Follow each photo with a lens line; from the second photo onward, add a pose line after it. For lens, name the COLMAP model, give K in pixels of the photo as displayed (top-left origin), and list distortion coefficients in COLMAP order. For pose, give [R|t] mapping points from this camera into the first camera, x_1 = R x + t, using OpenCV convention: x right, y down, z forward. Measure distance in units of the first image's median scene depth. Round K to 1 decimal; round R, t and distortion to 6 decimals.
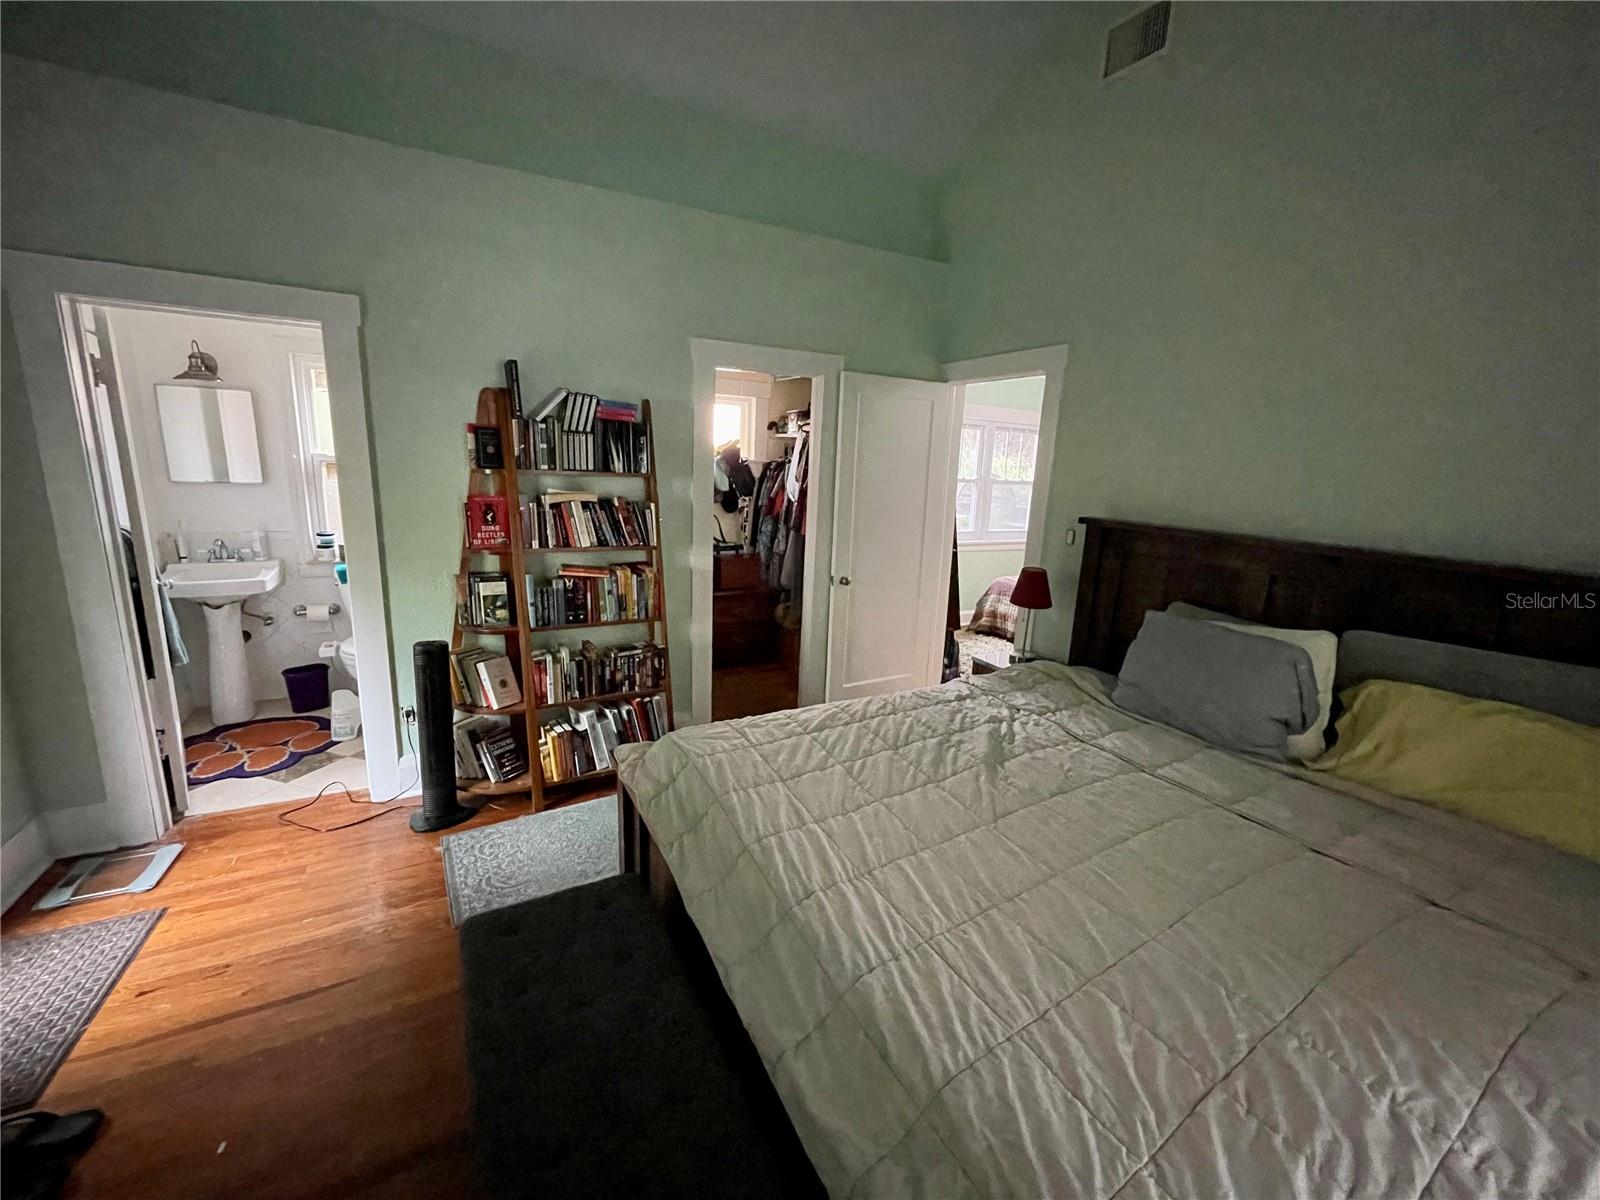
lens RADIAL K [[649.2, 0, 805.4], [0, 649.2, 600.6], [0, 0, 1]] dist [-0.001278, -0.000179]
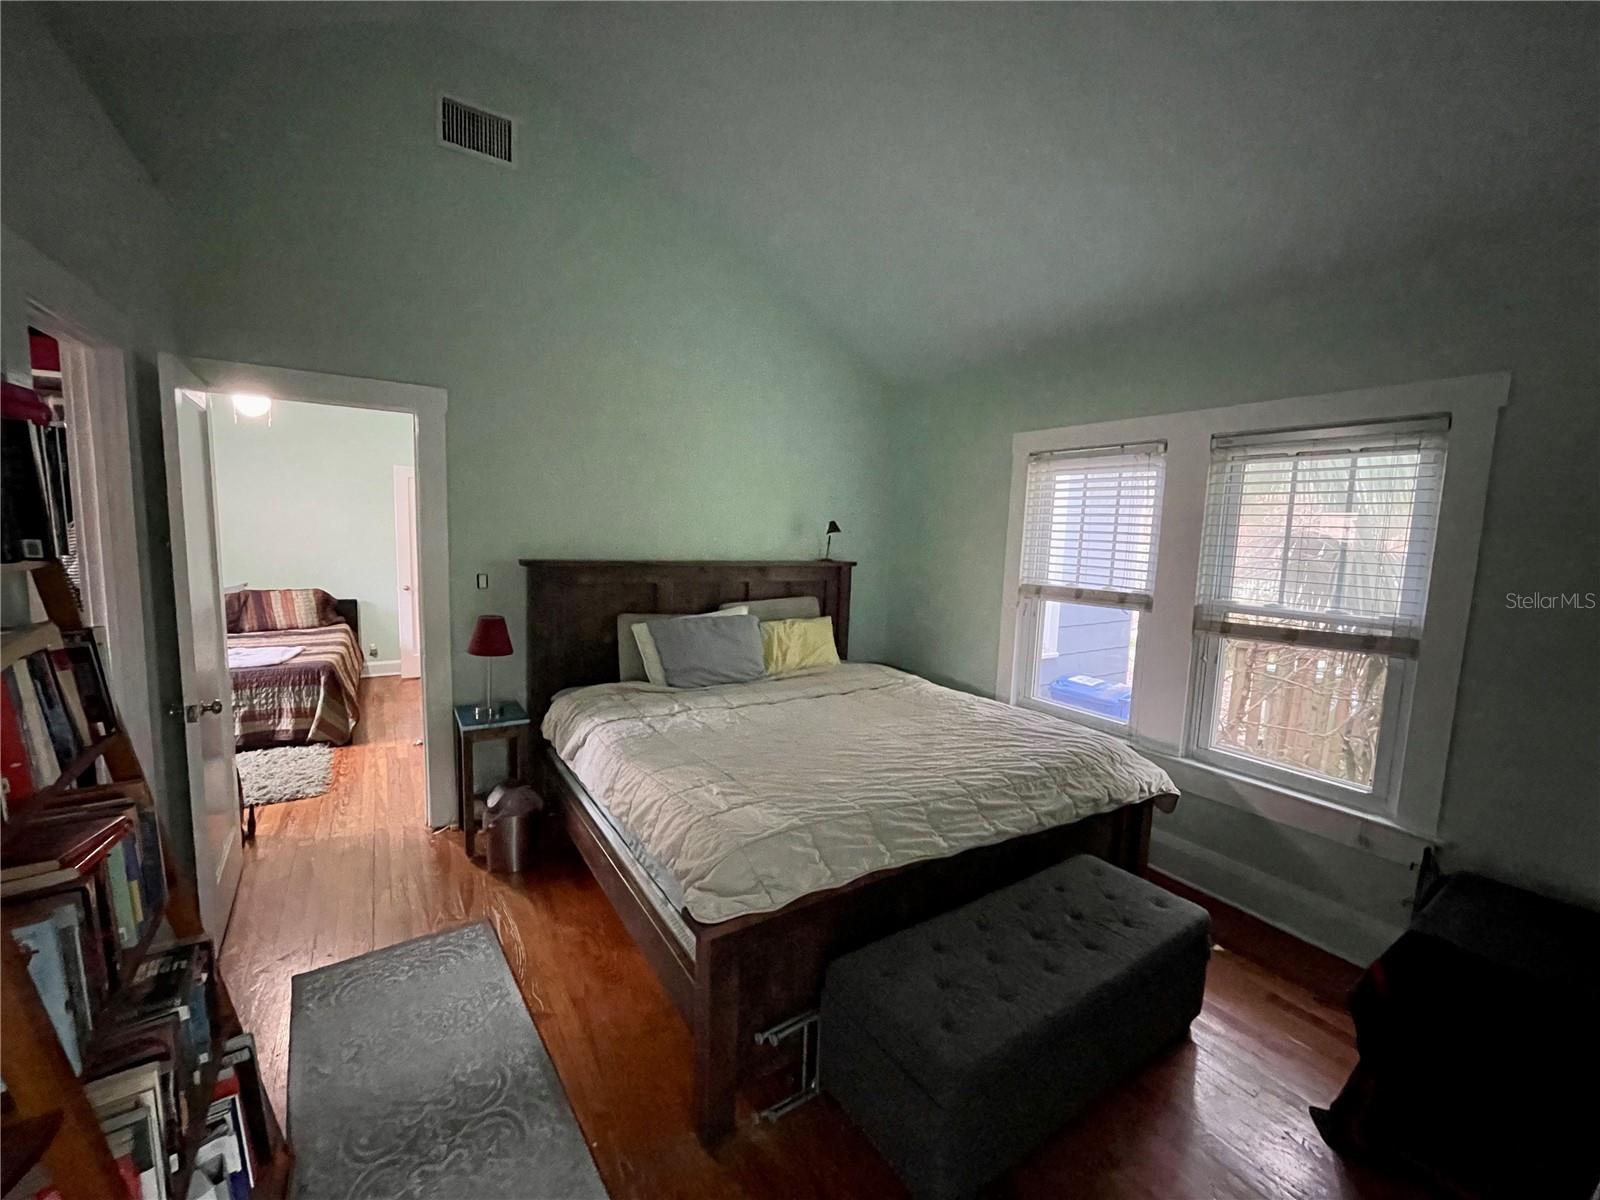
lens RADIAL K [[649.2, 0, 805.4], [0, 649.2, 600.6], [0, 0, 1]] dist [-0.001278, -0.000179]
pose [[-0.073853, -0.148890, 0.986092, -0.677260], [0.176723, 0.971189, 0.159875, -0.152151], [-0.981486, 0.186072, -0.045413, 0.600540]]
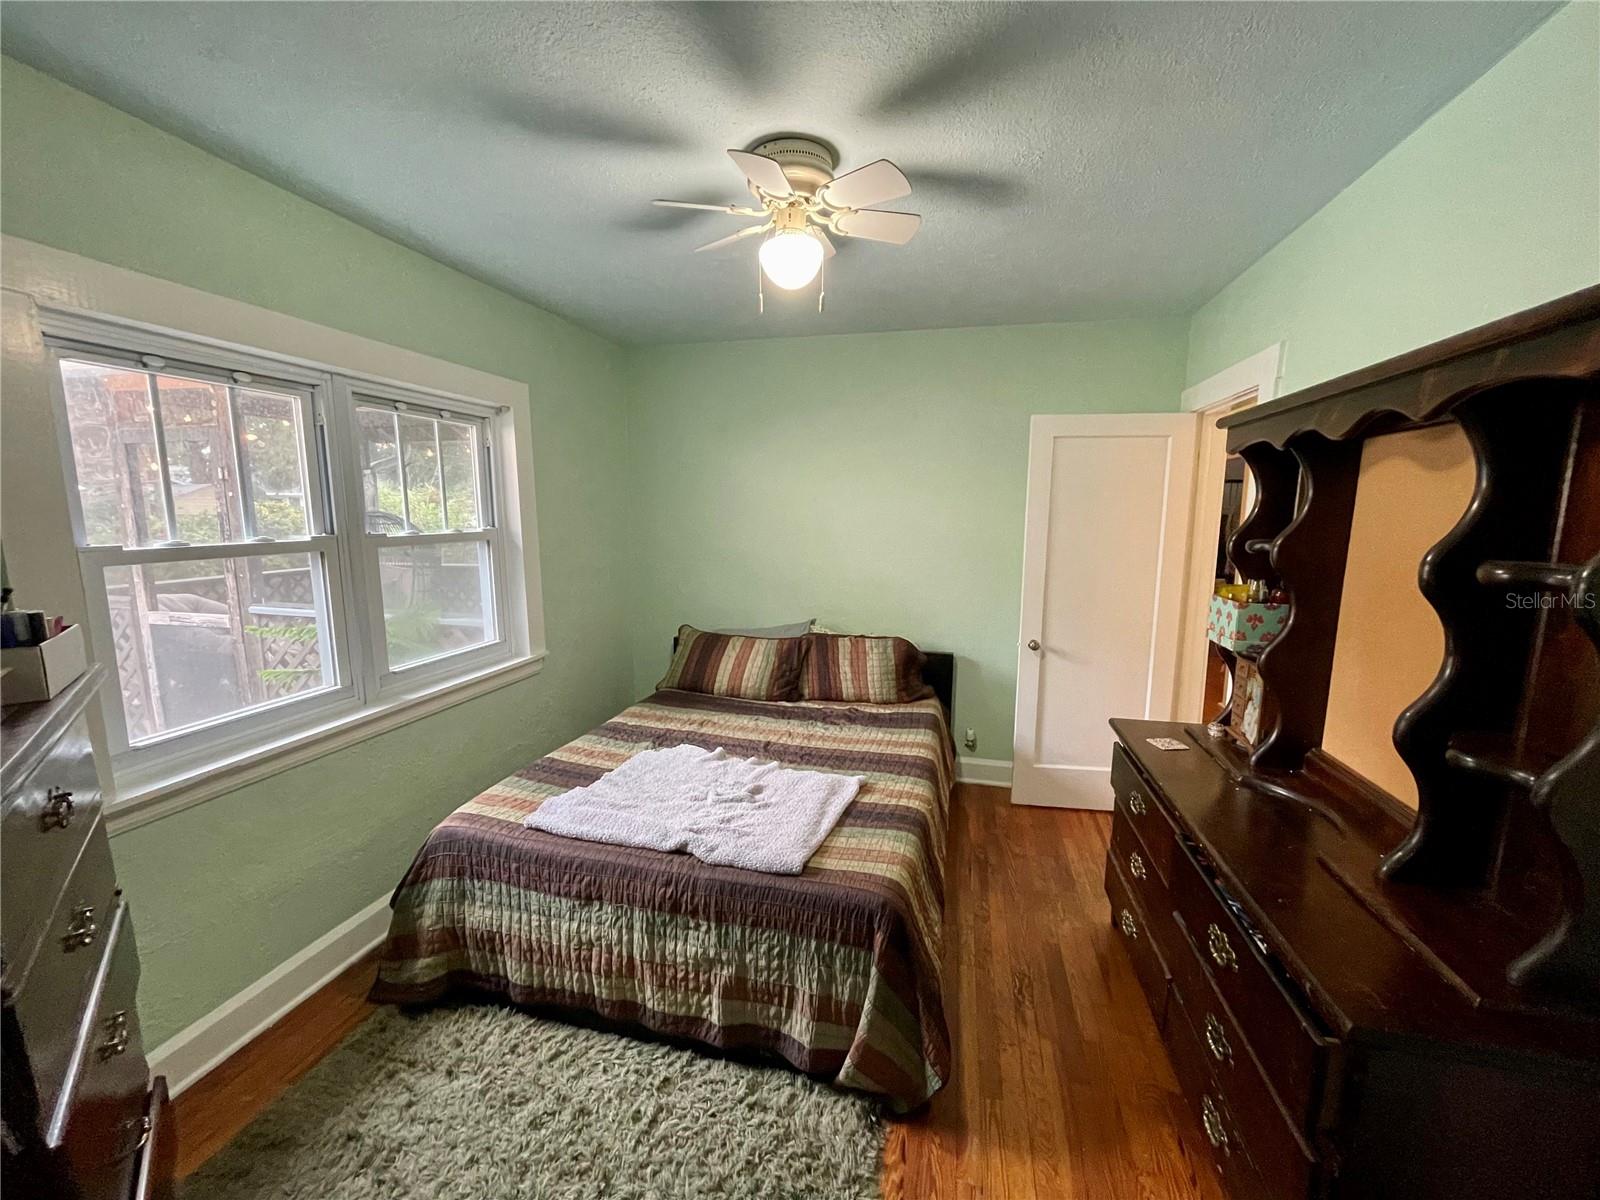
lens RADIAL K [[649.2, 0, 805.4], [0, 649.2, 600.6], [0, 0, 1]] dist [-0.001278, -0.000179]
pose [[0.673749, -0.140794, 0.725424, 0.390279], [0.178872, 0.983561, 0.024764, -0.255737], [-0.716985, 0.113073, 0.687857, 1.246616]]
